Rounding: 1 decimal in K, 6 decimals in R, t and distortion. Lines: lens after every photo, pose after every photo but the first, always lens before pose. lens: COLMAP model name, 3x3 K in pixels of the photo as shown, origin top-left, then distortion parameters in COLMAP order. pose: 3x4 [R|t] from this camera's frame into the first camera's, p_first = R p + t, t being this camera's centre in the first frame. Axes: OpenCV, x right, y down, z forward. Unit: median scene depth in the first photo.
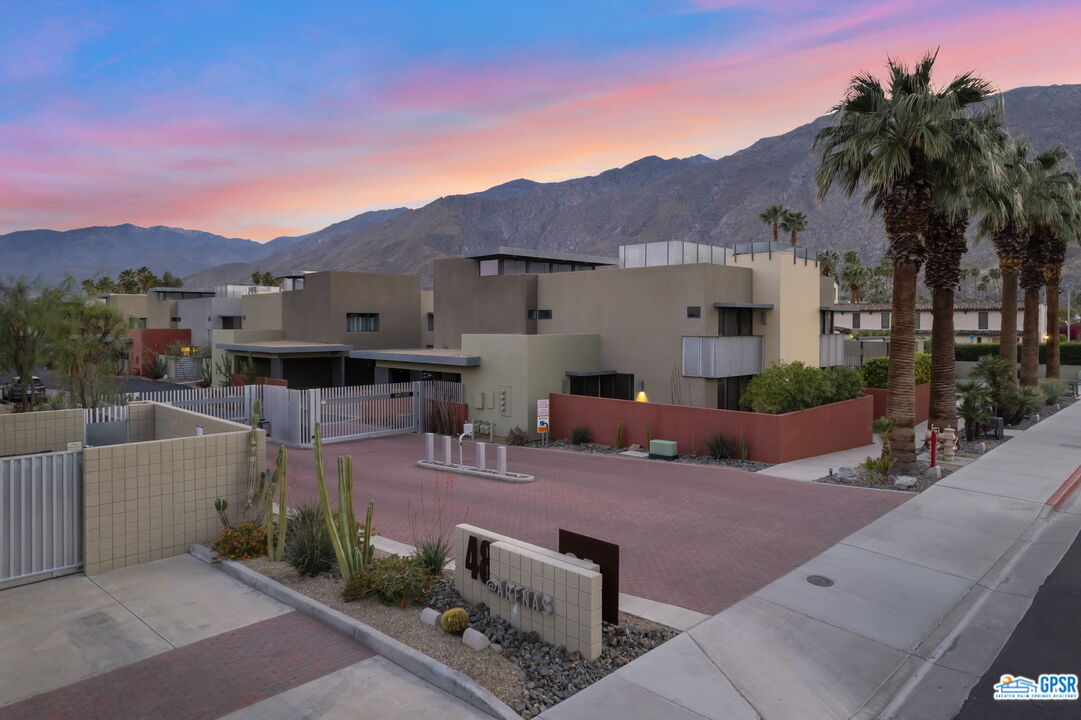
lens RADIAL K [[706.5, 0, 576.9], [0, 706.5, 319.5], [0, 0, 1]] dist [-0.054828, 0.000509]
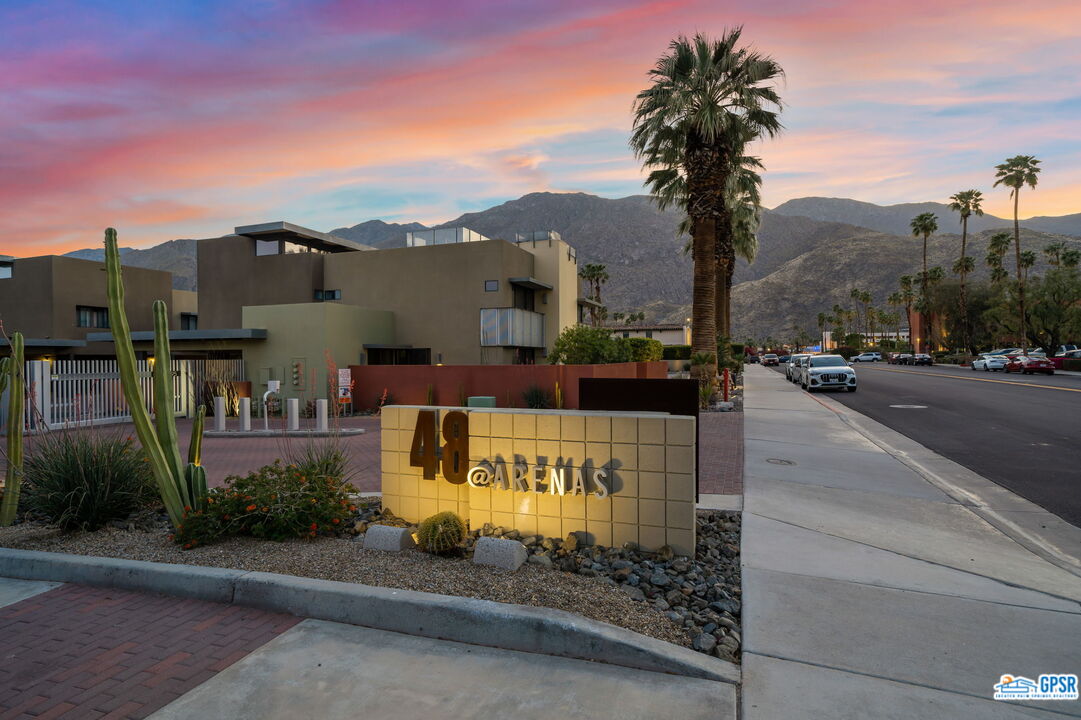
lens RADIAL K [[556.5, 0, 540.5], [0, 556.5, 360.0], [0, 0, 1]] dist [0.002630, 0.000607]
pose [[0.922053, -0.011629, 0.386888, -0.114531], [0.010984, 0.999932, 0.003879, 0.122209], [-0.386907, 0.000673, 0.922119, 0.233510]]
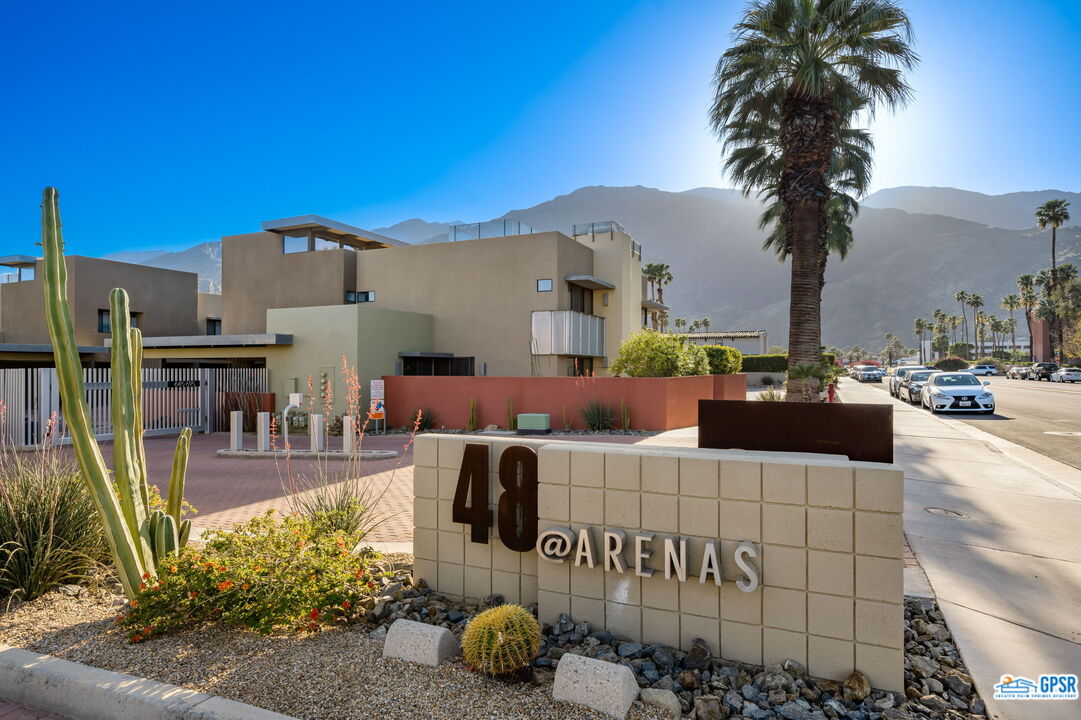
lens RADIAL K [[612.9, 0, 544.2], [0, 612.9, 362.3], [0, 0, 1]] dist [0.000125, 0.000384]
pose [[0.949611, -0.000520, 0.313430, -0.106124], [0.004078, 0.999934, -0.010697, 0.121824], [-0.313404, 0.011436, 0.949551, 0.289594]]
